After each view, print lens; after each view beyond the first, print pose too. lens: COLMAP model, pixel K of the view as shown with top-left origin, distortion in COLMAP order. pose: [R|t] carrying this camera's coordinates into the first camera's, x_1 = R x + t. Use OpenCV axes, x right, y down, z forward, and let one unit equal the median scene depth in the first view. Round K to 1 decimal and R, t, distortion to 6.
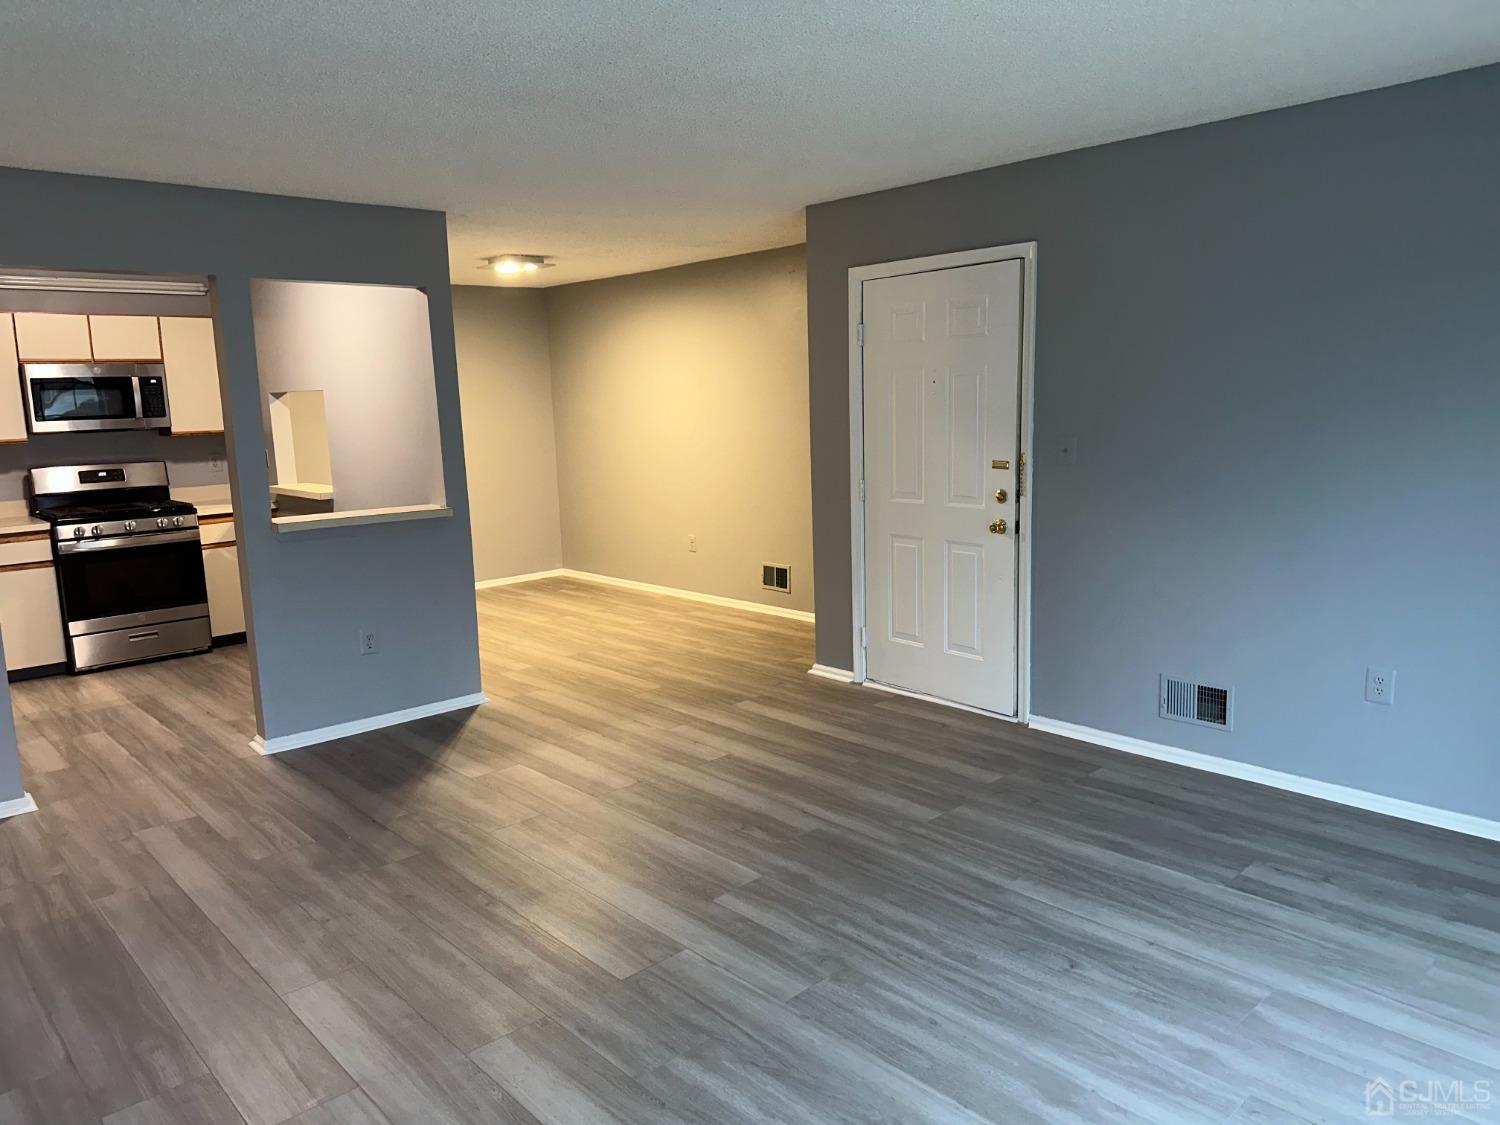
lens RADIAL K [[1040.8, 0, 754.6], [0, 1040.8, 548.9], [0, 0, 1]] dist [0.077493, -0.088118]
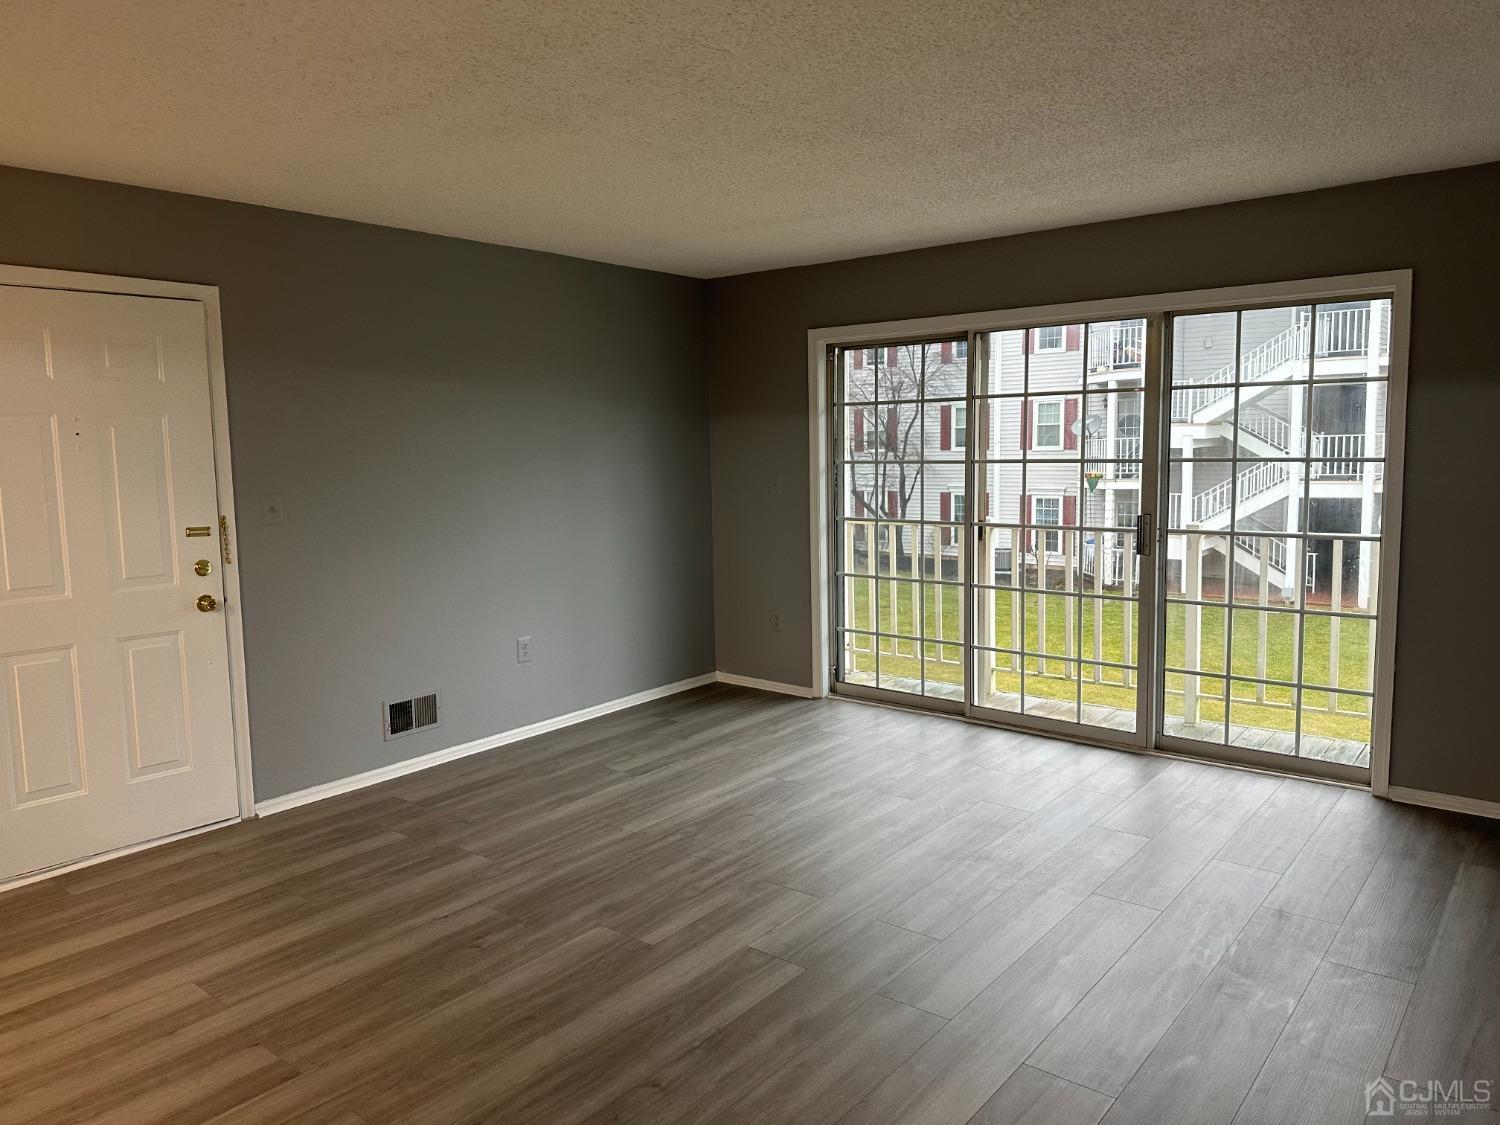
lens RADIAL K [[1040.8, 0, 754.6], [0, 1040.8, 548.9], [0, 0, 1]] dist [0.077493, -0.088118]
pose [[-0.140511, -0.073520, 0.987346, -0.824040], [0.167544, 0.981091, 0.096897, -0.089726], [-0.975800, 0.179039, -0.125536, 0.793734]]
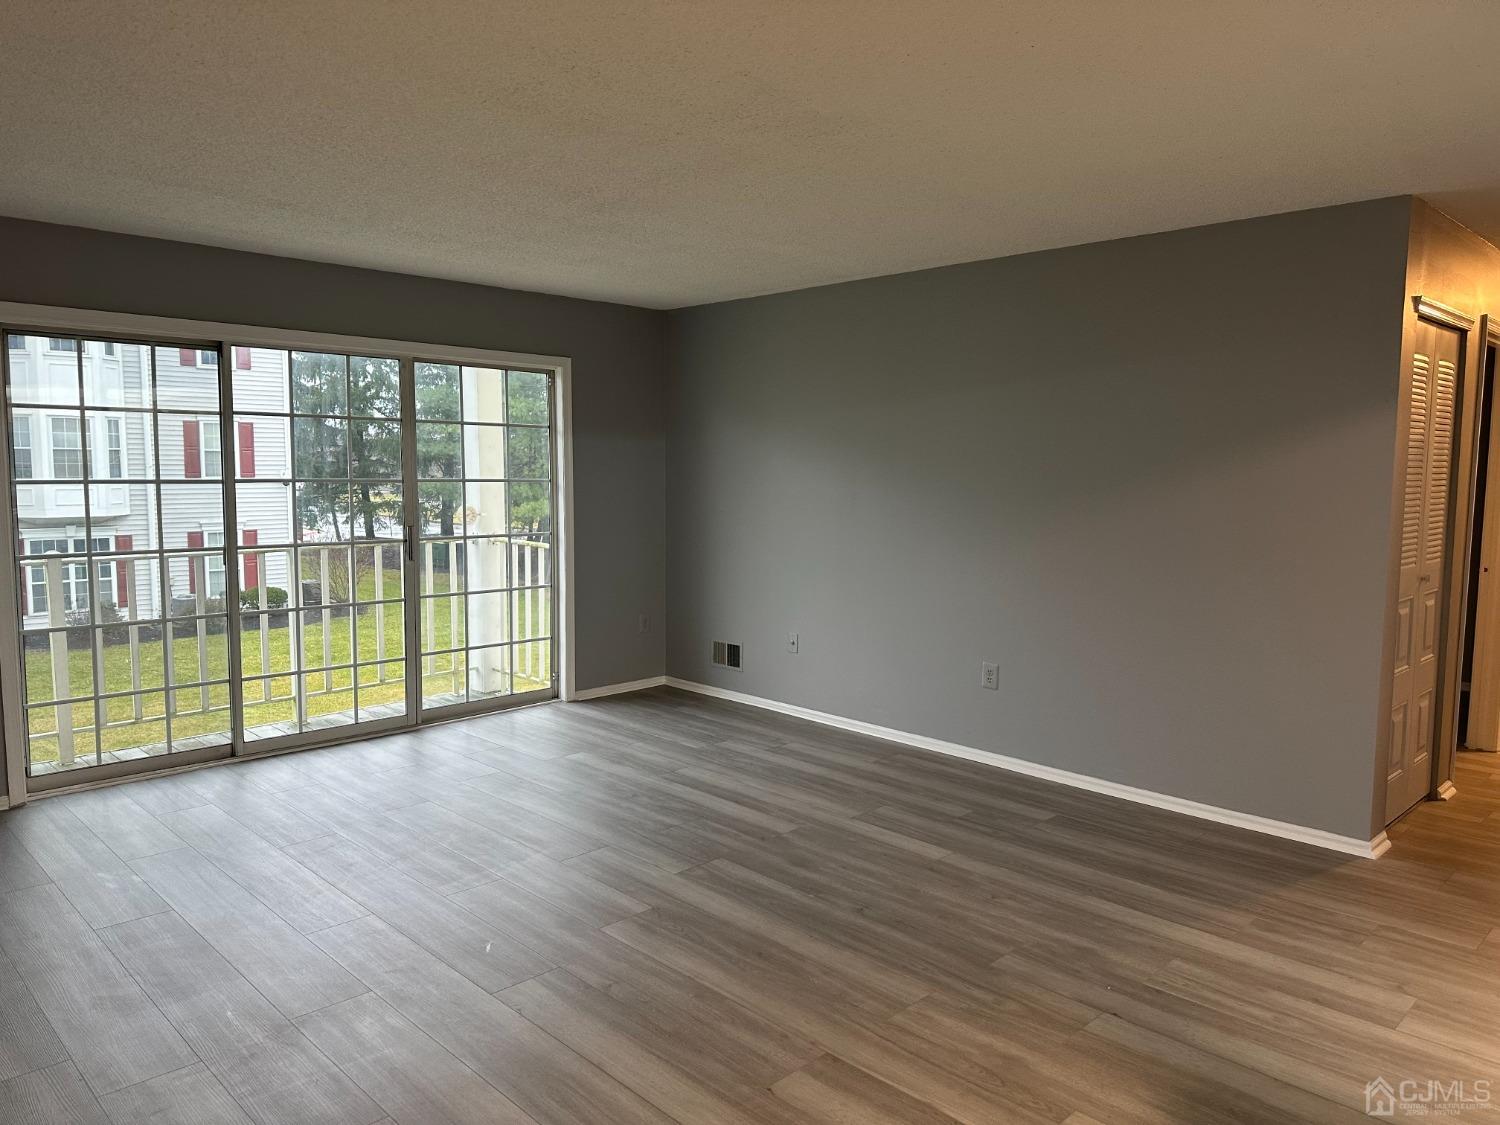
lens RADIAL K [[1040.8, 0, 754.6], [0, 1040.8, 548.9], [0, 0, 1]] dist [0.077493, -0.088118]
pose [[-0.999385, 0.025305, -0.024275, -0.105722], [0.019253, 0.974563, 0.223284, -0.218174], [0.029307, 0.222679, -0.974451, 1.626493]]
